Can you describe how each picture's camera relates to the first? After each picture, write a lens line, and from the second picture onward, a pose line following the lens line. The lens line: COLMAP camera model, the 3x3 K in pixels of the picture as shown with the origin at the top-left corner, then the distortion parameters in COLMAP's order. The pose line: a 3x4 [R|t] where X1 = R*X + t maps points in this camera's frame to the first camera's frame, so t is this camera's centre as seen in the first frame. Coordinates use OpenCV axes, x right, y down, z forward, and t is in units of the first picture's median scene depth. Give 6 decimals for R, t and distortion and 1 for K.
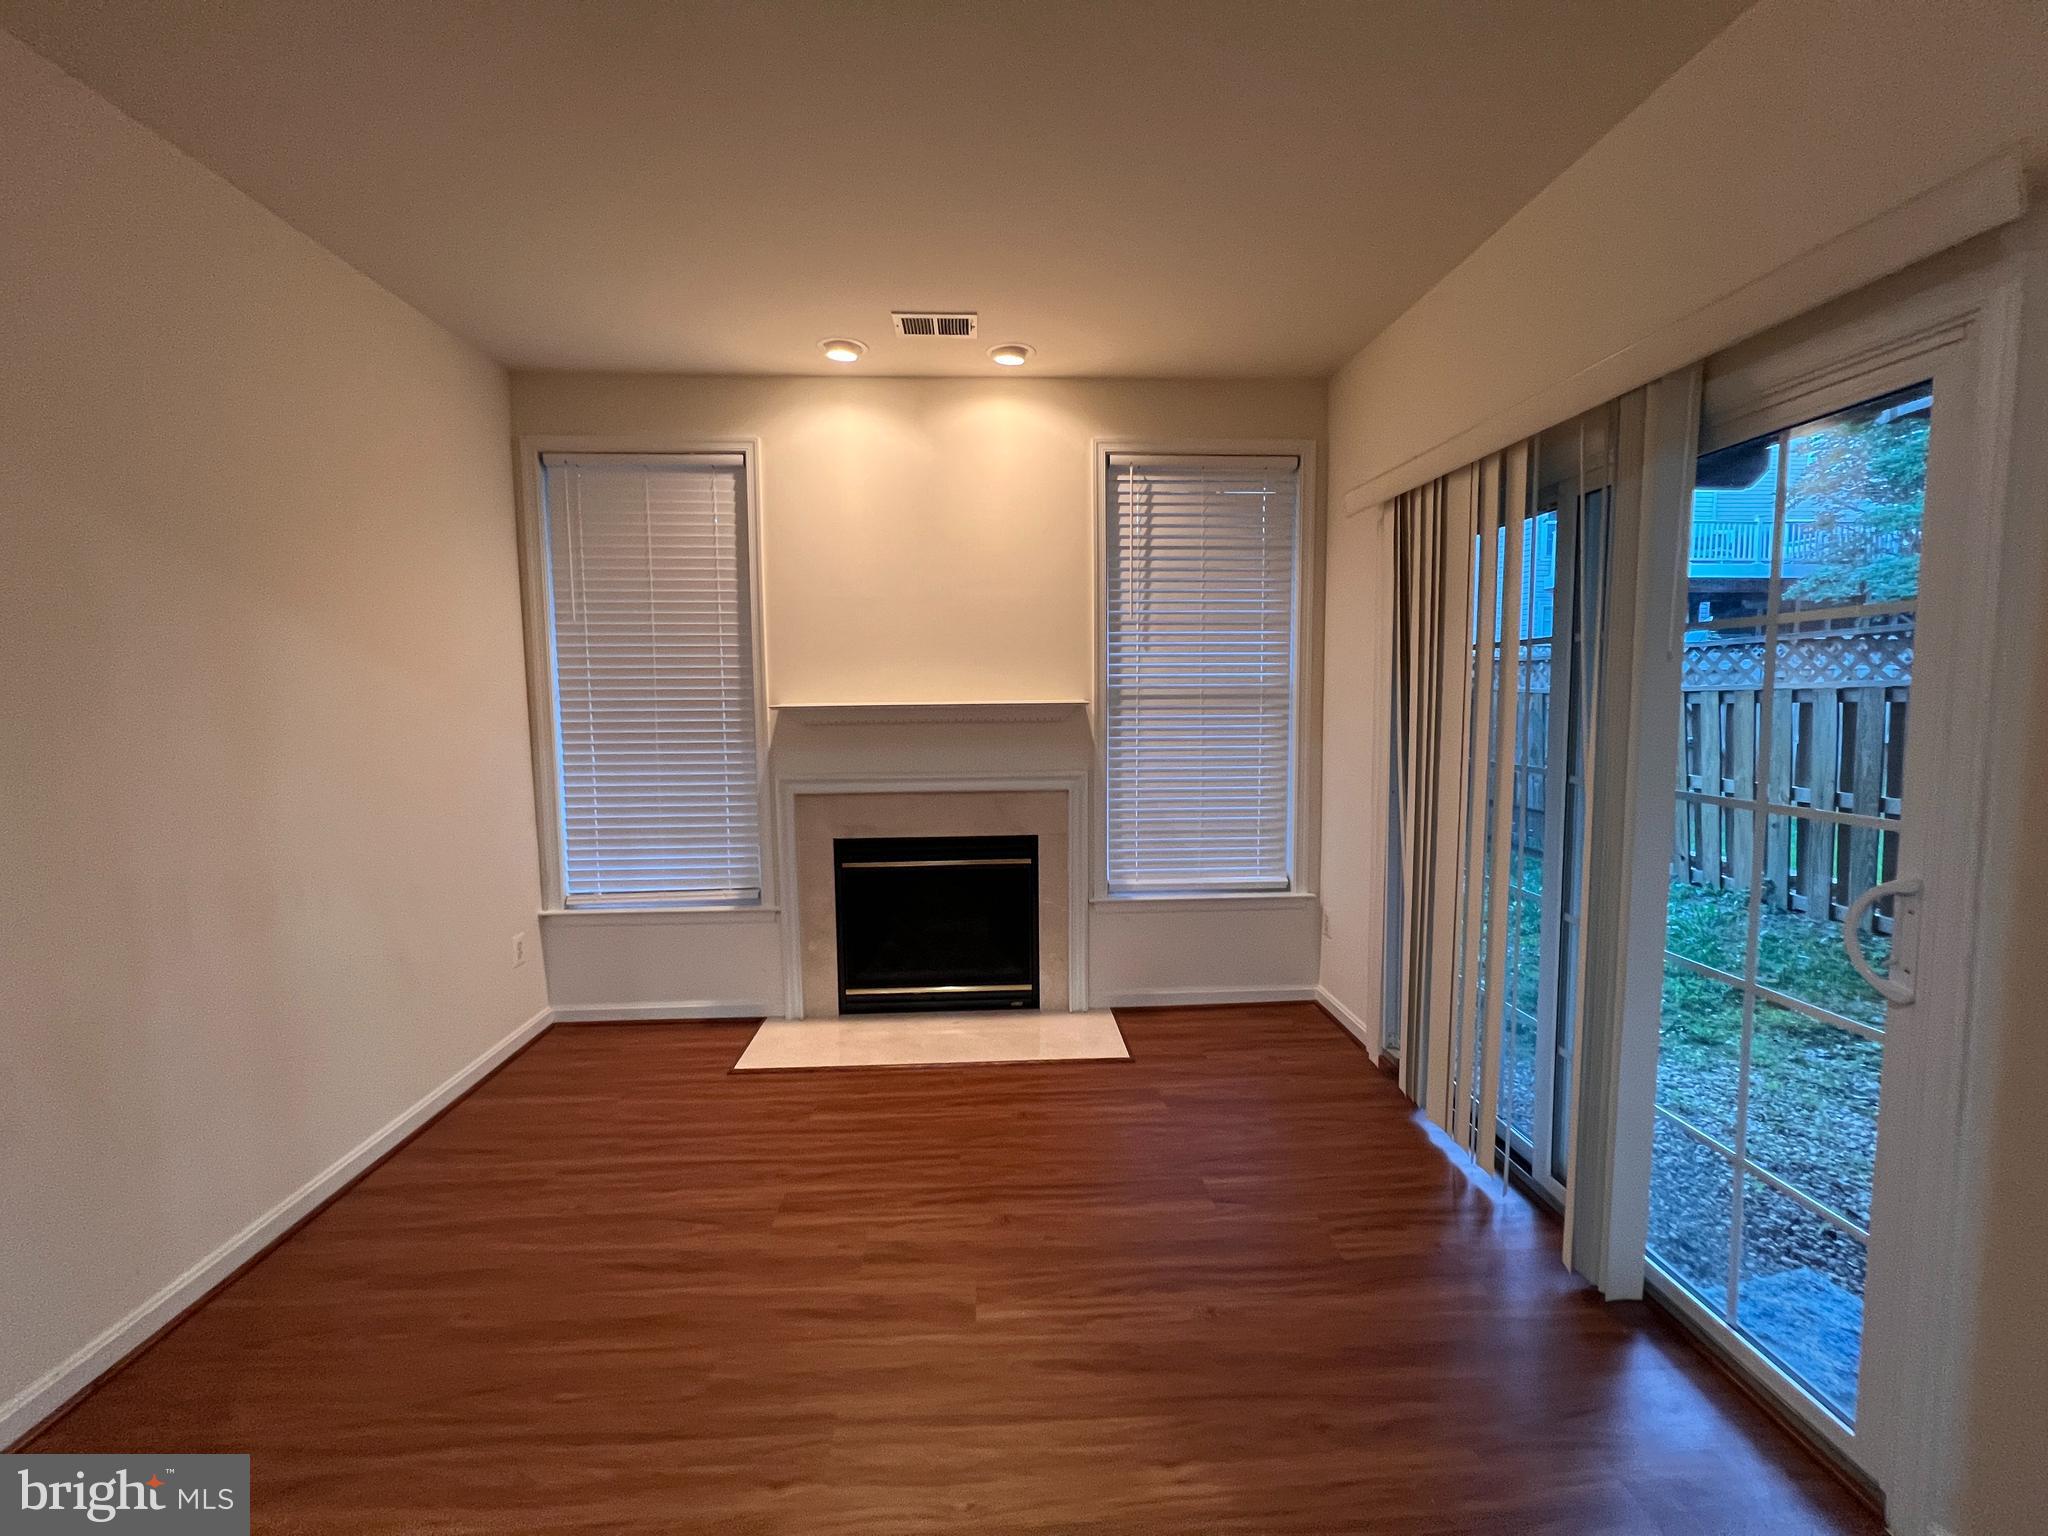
lens RADIAL K [[819.0, 0, 1018.9], [0, 819.0, 763.2], [0, 0, 1]] dist [0.000901, 0.000101]
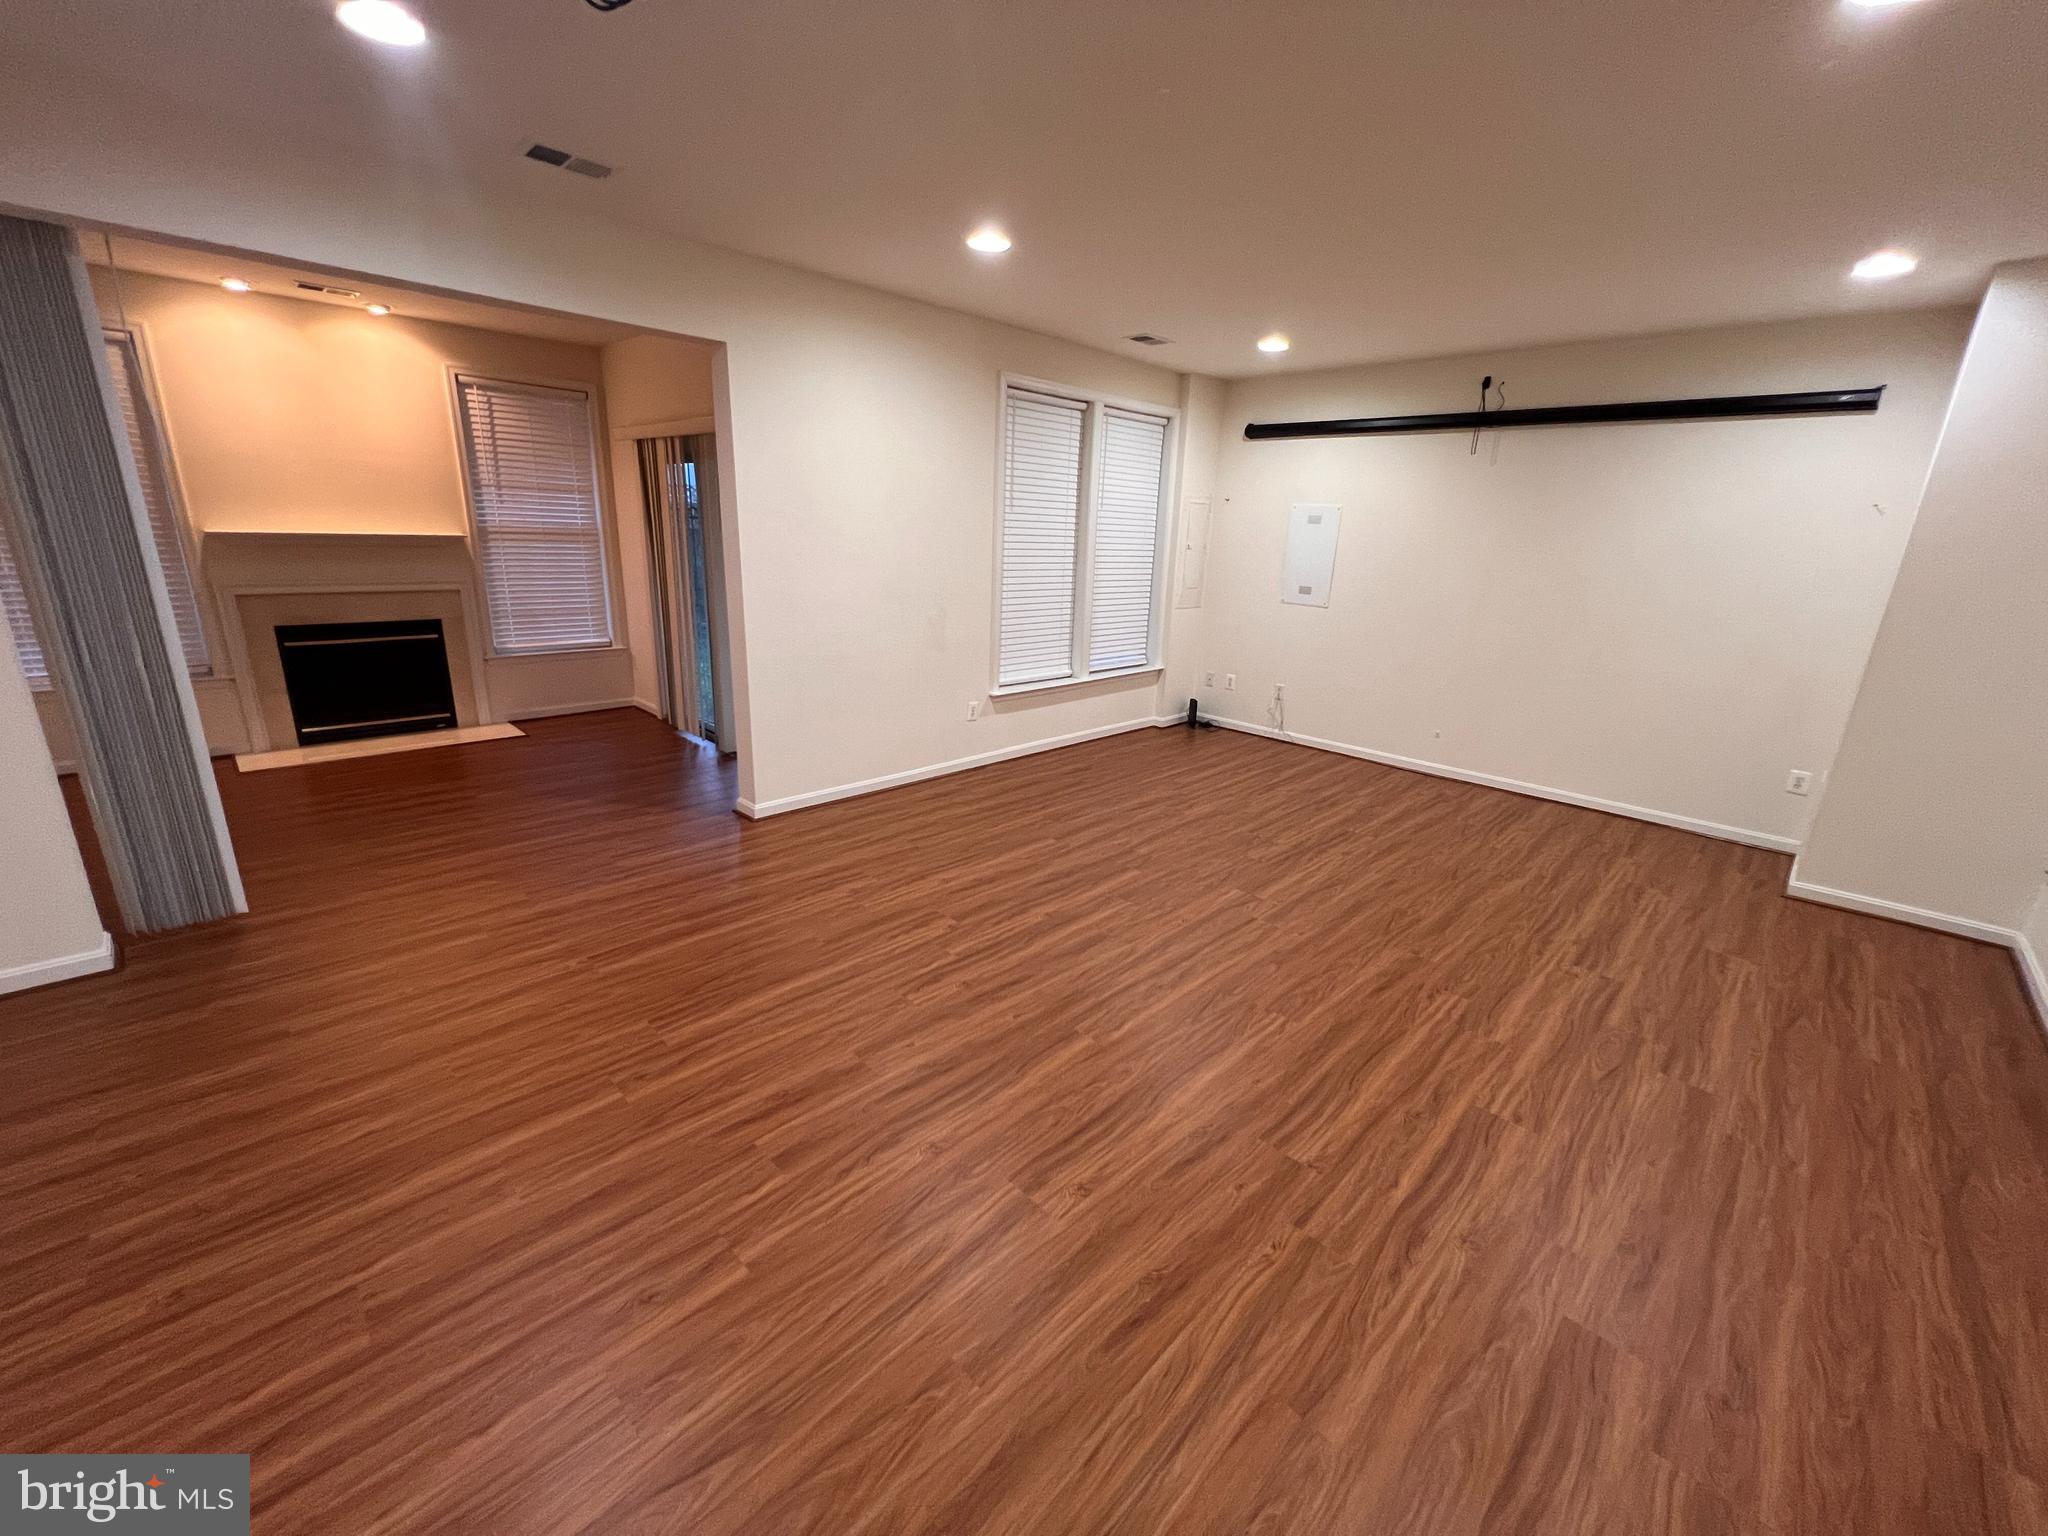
lens RADIAL K [[819.0, 0, 1018.9], [0, 819.0, 763.2], [0, 0, 1]] dist [0.000901, 0.000101]
pose [[0.736886, -0.151845, 0.658743, -0.247005], [0.013469, 0.977551, 0.210267, 0.041341], [-0.675883, -0.146070, 0.722389, -0.991425]]
